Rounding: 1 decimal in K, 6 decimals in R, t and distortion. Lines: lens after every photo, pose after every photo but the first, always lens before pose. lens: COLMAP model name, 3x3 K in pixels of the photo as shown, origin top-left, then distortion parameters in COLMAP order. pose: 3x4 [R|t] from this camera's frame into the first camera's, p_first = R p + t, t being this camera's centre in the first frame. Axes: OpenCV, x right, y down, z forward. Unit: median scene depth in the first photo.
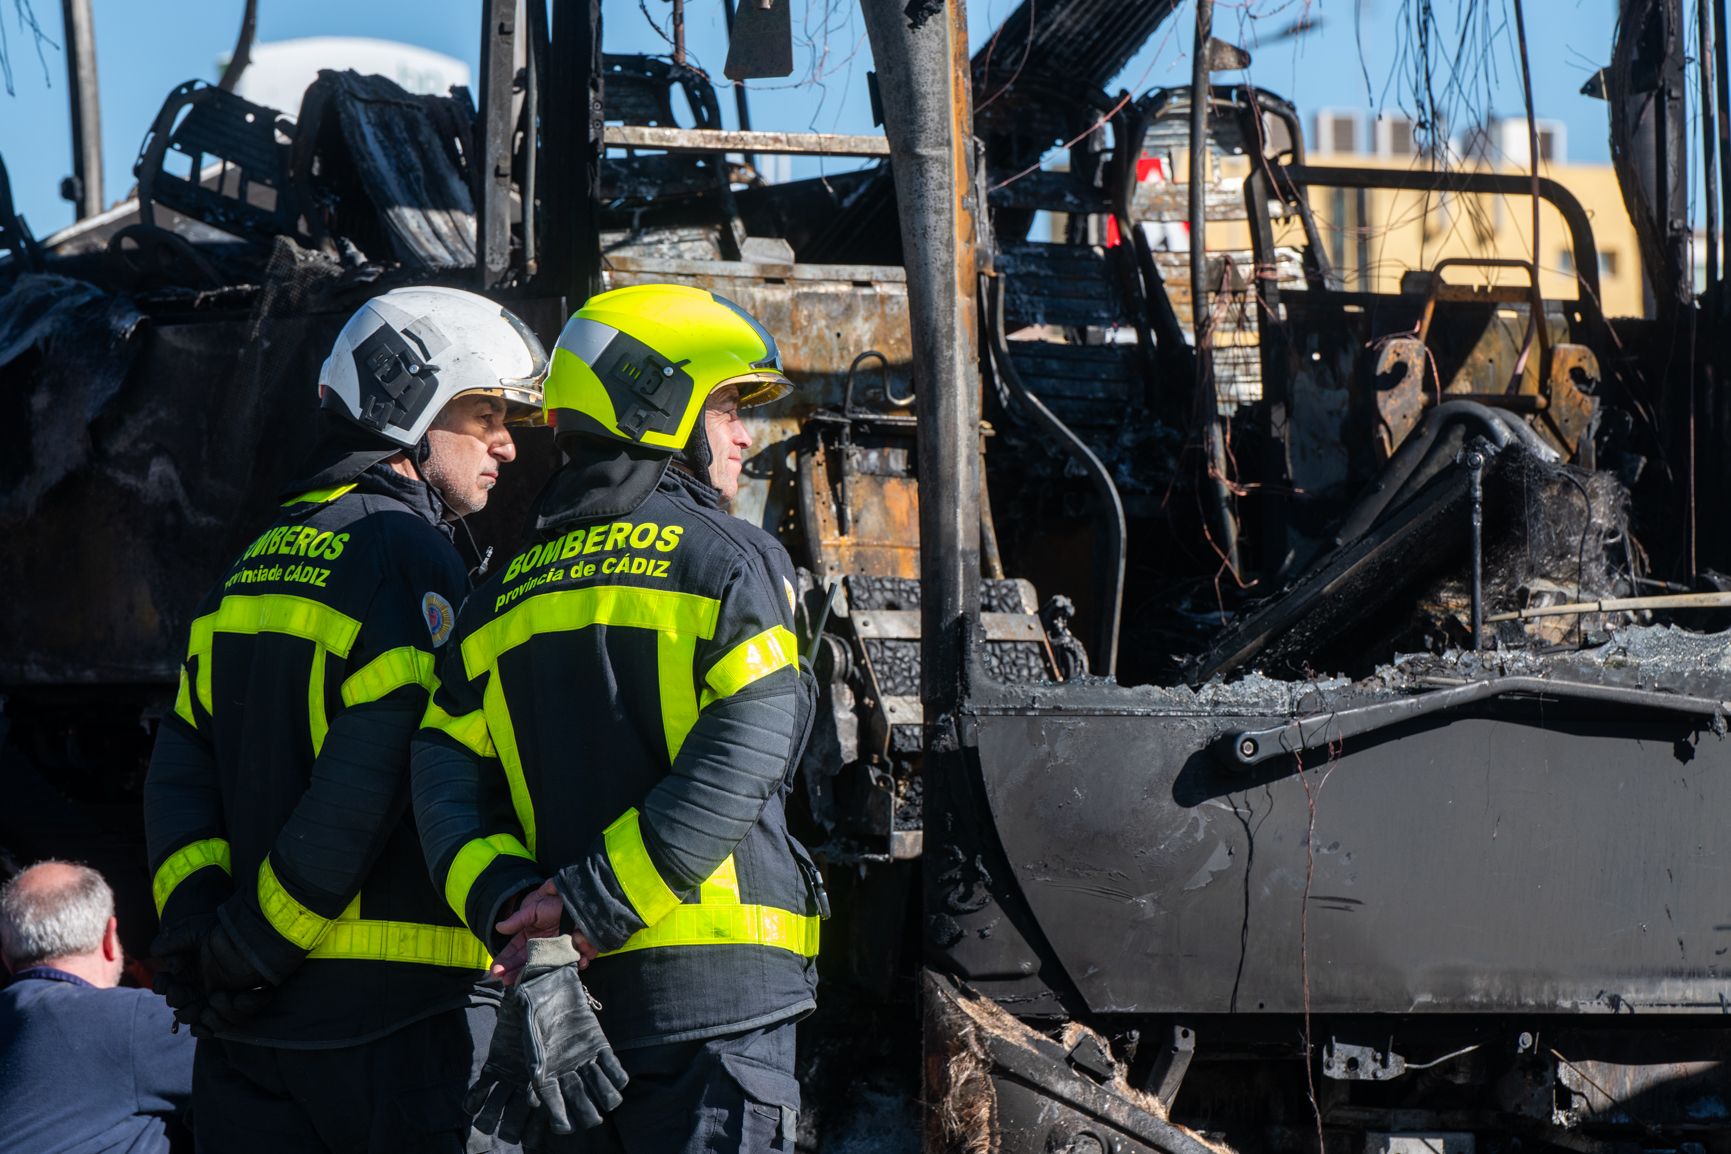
lens RADIAL K [[9157.2, 0, 865.3], [0, 9157.2, 456.0], [0, 0, 1]] dist [1.182496, 11.006614]
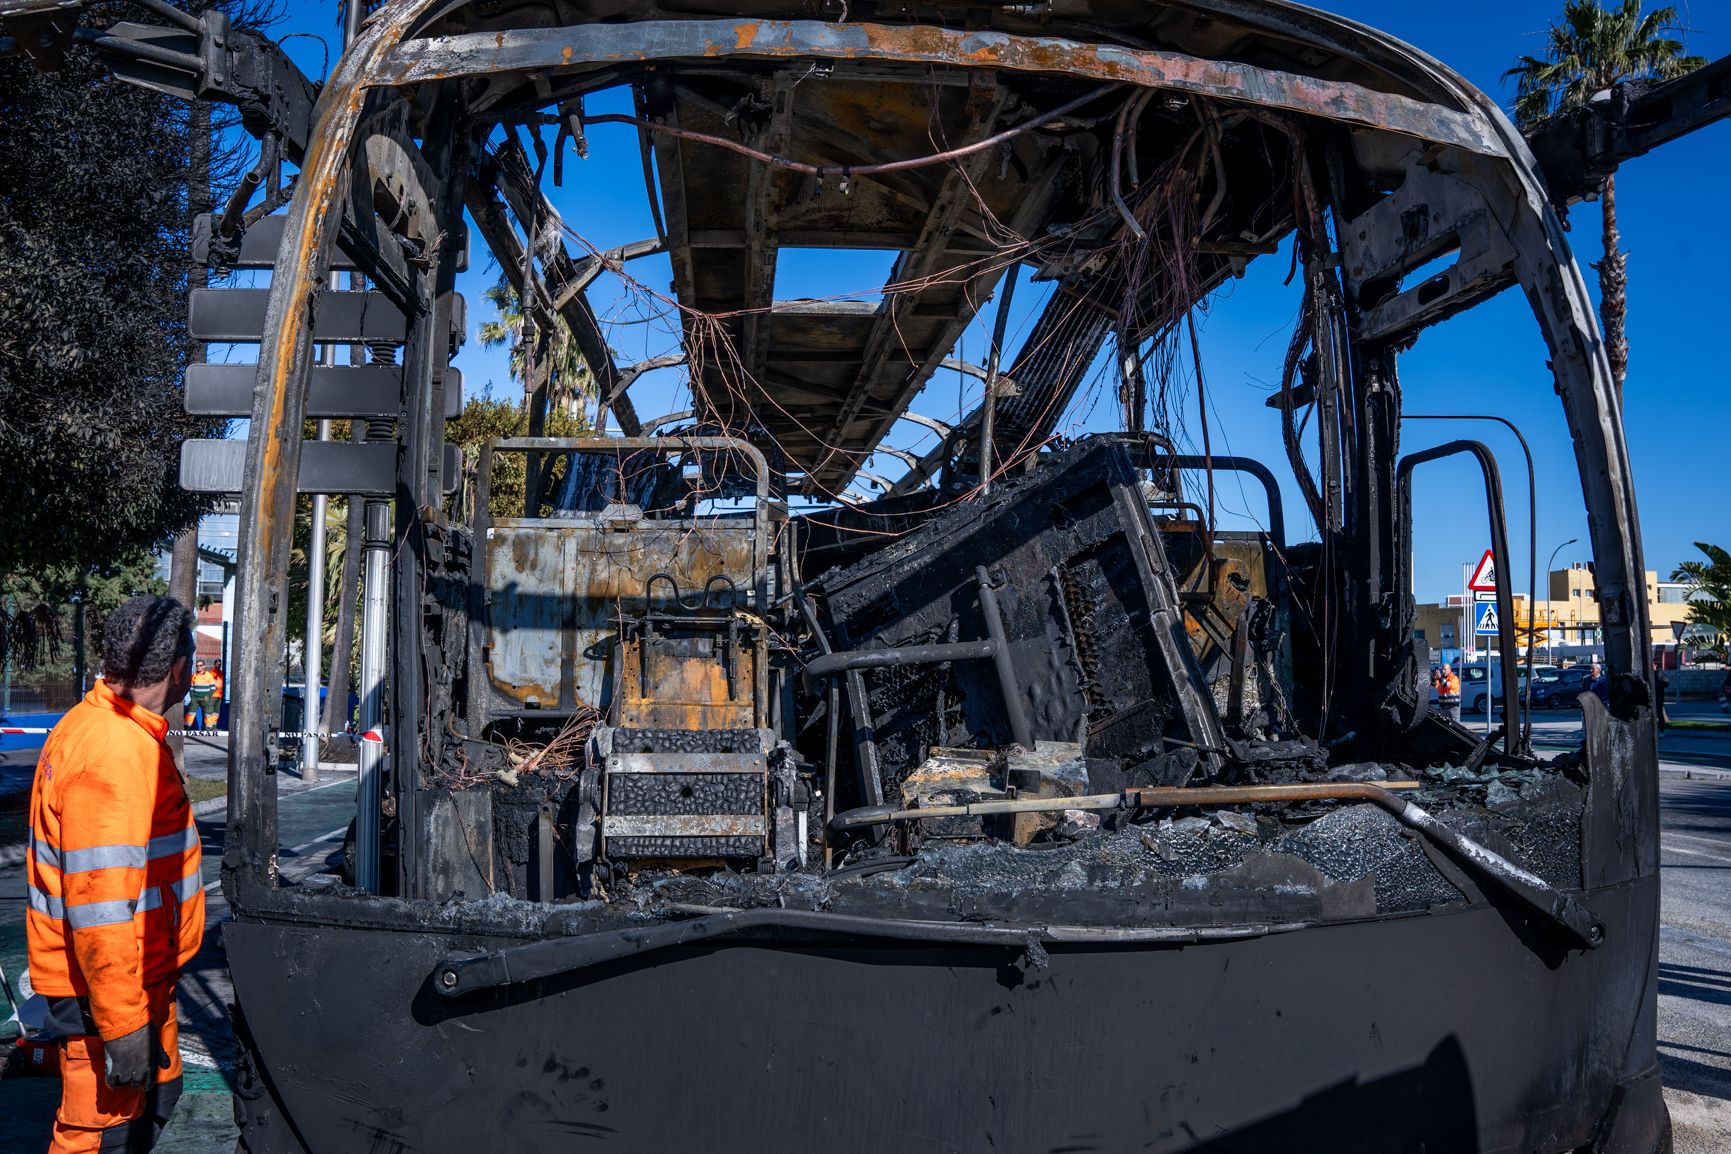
lens RADIAL K [[1274.4, 0, 890.5], [0, 1274.4, 592.6], [0, 0, 1]] dist [-0.189320, 0.140456]
pose [[0.883749, -0.021359, -0.467474, 0.132172], [0.017504, 0.999768, -0.012589, -0.005252], [0.467635, 0.002943, 0.883917, 0.847166]]
